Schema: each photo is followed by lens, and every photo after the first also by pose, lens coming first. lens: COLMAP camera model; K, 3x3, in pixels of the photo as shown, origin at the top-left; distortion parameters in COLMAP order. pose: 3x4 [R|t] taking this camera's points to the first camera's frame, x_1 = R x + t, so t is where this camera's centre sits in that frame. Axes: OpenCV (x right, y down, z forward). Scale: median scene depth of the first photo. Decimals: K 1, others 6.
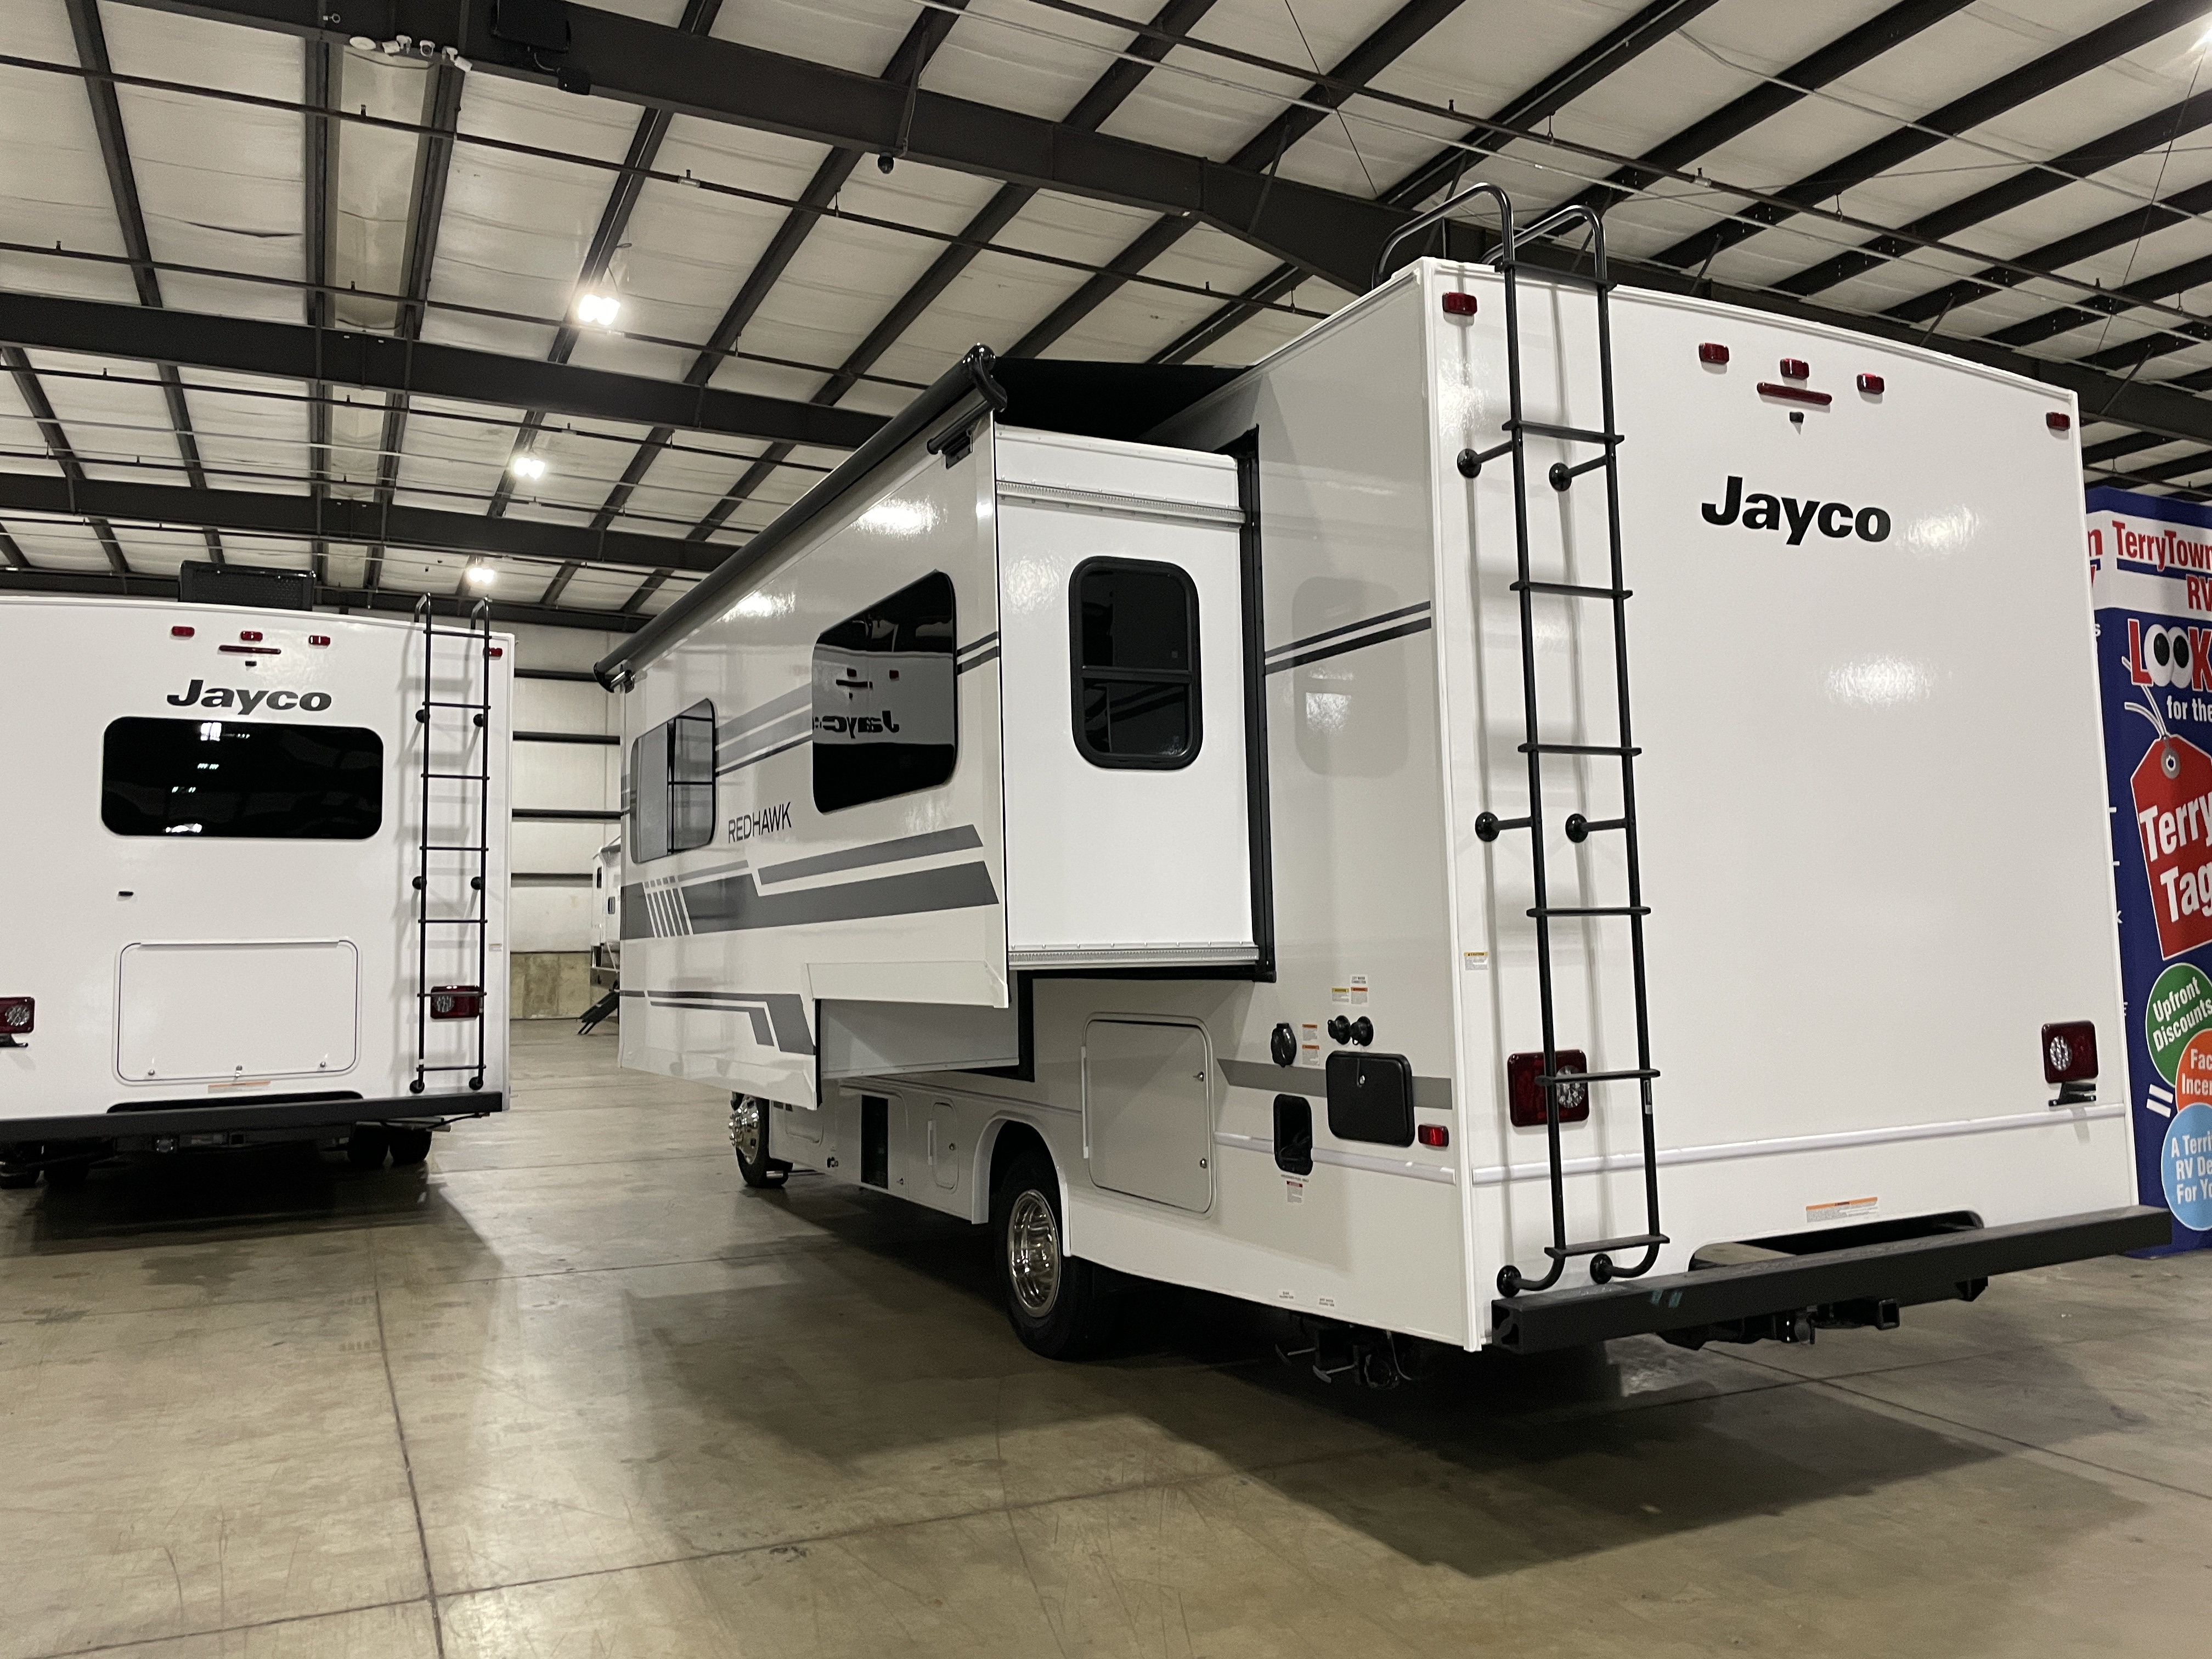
lens RADIAL K [[1667.9, 0, 1109.3], [0, 1667.9, 824.3], [0, 0, 1]] dist [0.040419, -0.055501]
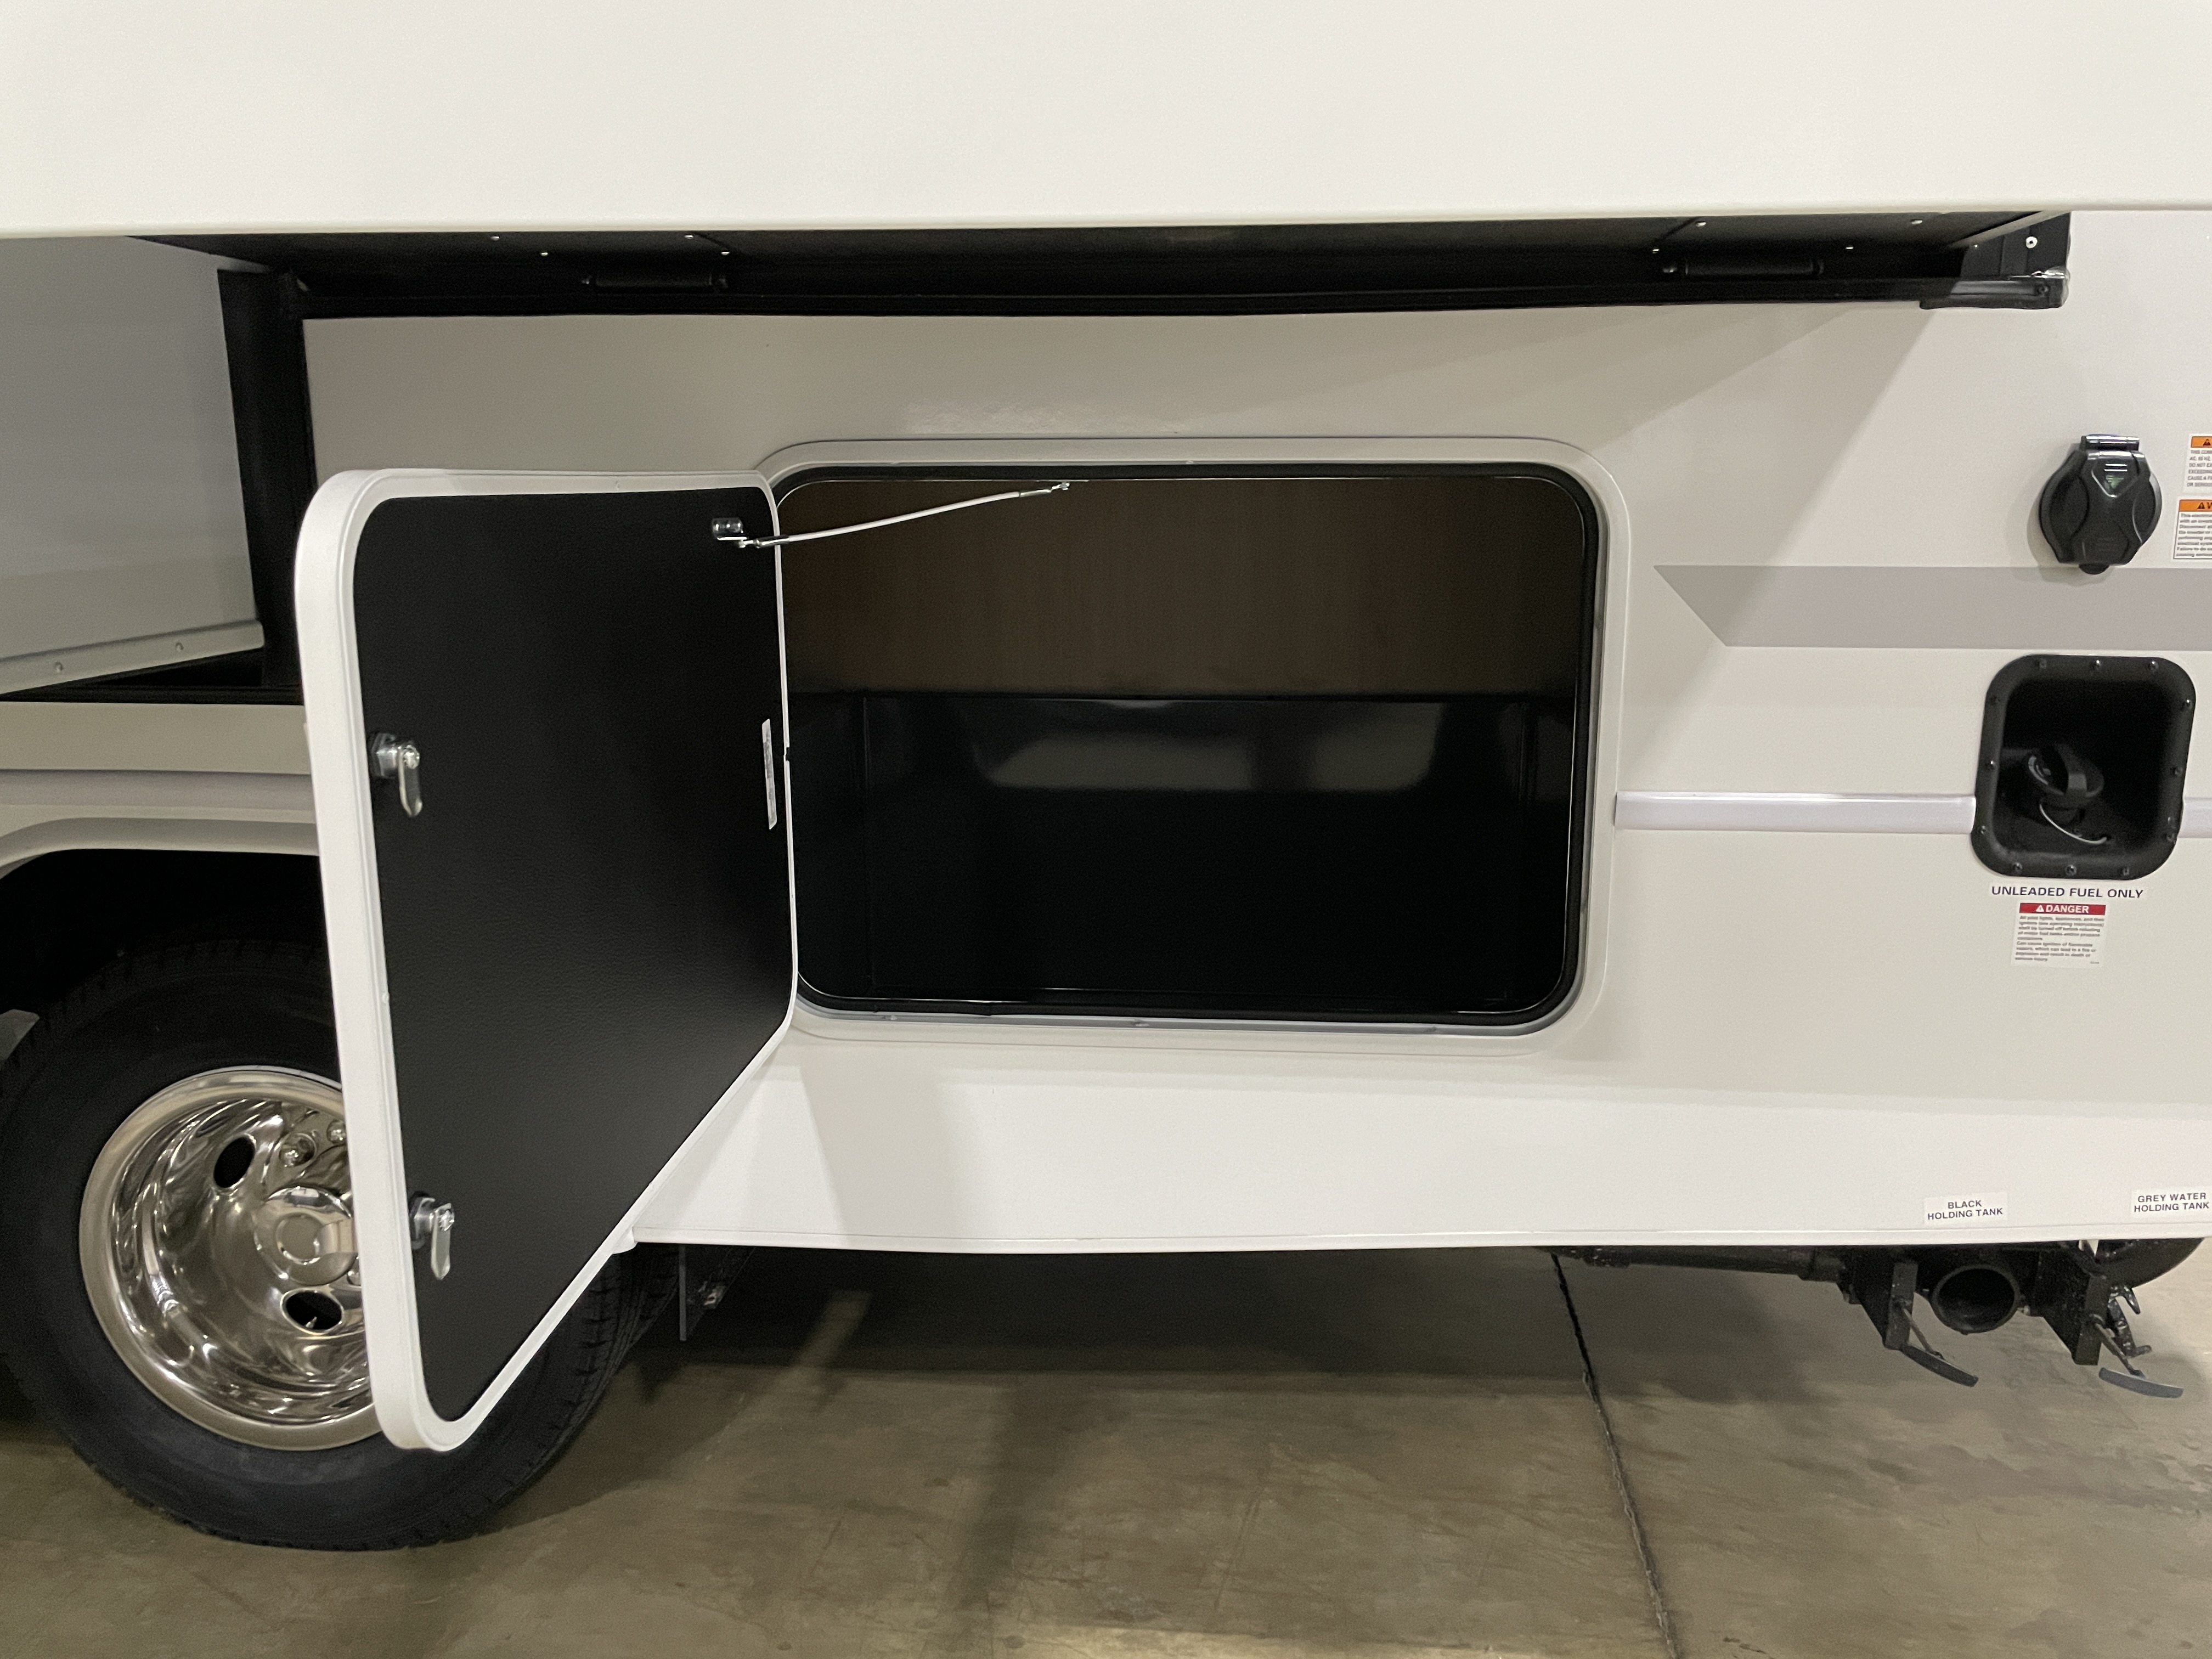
lens RADIAL K [[1667.9, 0, 1106.7], [0, 1667.9, 832.7], [0, 0, 1]] dist [0.040419, -0.055501]
pose [[0.524147, -0.155684, 0.837277, -0.273143], [-0.075843, 0.970709, 0.227973, 0.131874], [-0.848244, -0.182993, 0.496987, 0.973539]]
